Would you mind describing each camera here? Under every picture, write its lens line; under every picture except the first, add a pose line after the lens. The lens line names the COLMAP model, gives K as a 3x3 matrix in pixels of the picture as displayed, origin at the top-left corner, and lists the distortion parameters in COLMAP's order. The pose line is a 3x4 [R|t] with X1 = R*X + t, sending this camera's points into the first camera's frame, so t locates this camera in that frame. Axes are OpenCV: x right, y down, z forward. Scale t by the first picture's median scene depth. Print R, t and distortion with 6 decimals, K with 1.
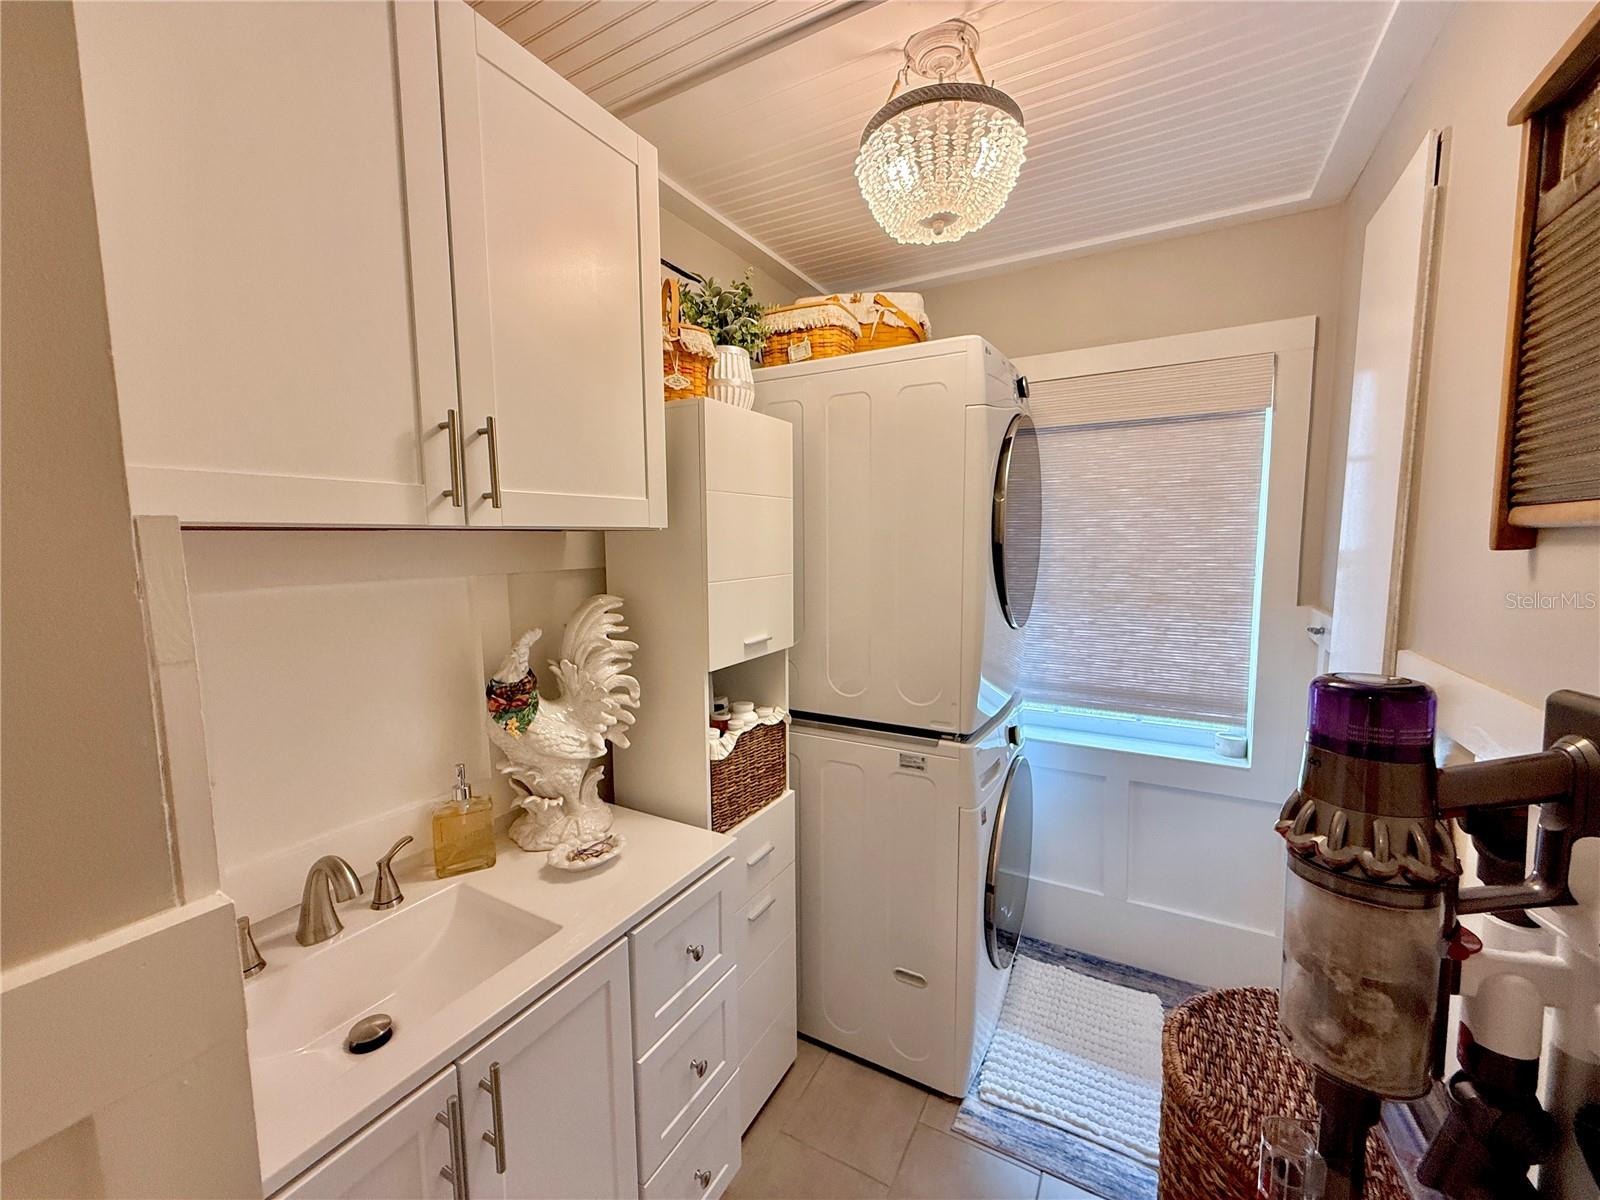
lens RADIAL K [[637.5, 0, 798.7], [0, 637.5, 600.5], [0, 0, 1]] dist [-0.001467, 0.000772]
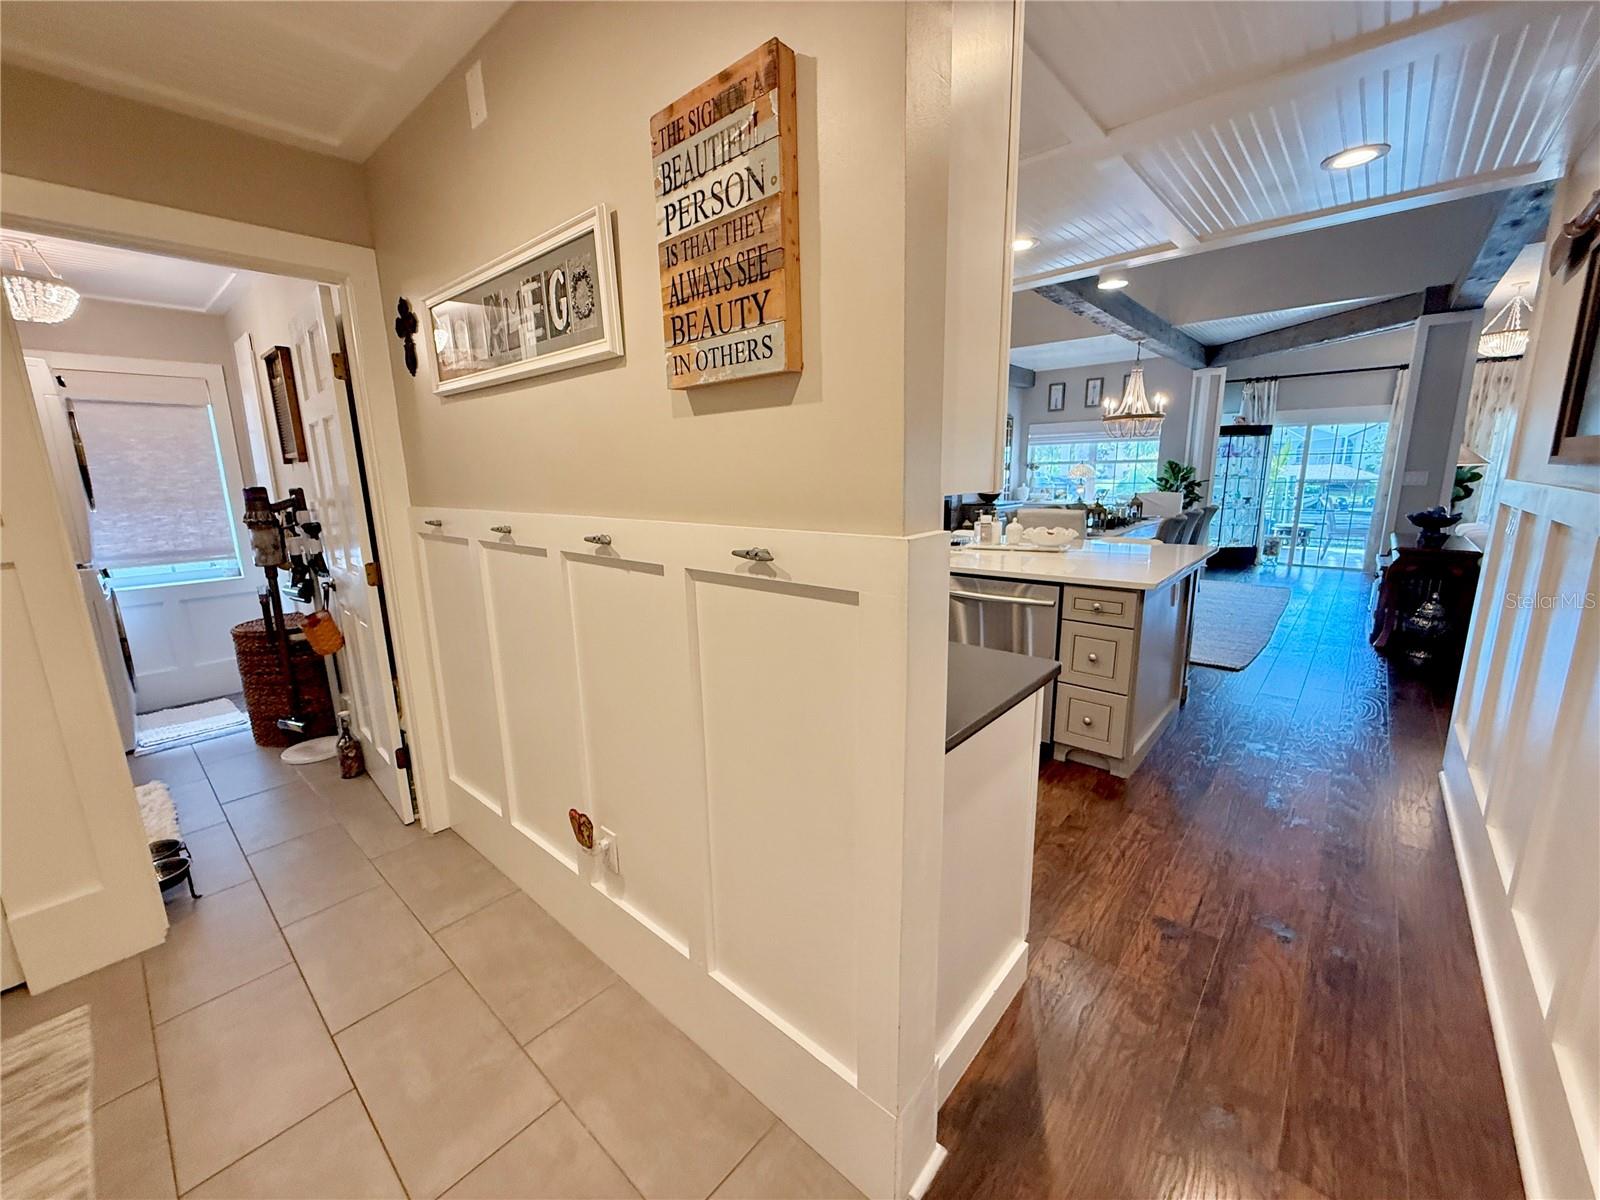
lens RADIAL K [[637.5, 0, 796.6], [0, 637.5, 600.9], [0, 0, 1]] dist [-0.001467, 0.000772]
pose [[0.211490, -0.191501, 0.958436, -0.899060], [0.114330, 0.978732, 0.170328, 0.178042], [-0.970670, 0.073556, 0.228886, -1.194820]]
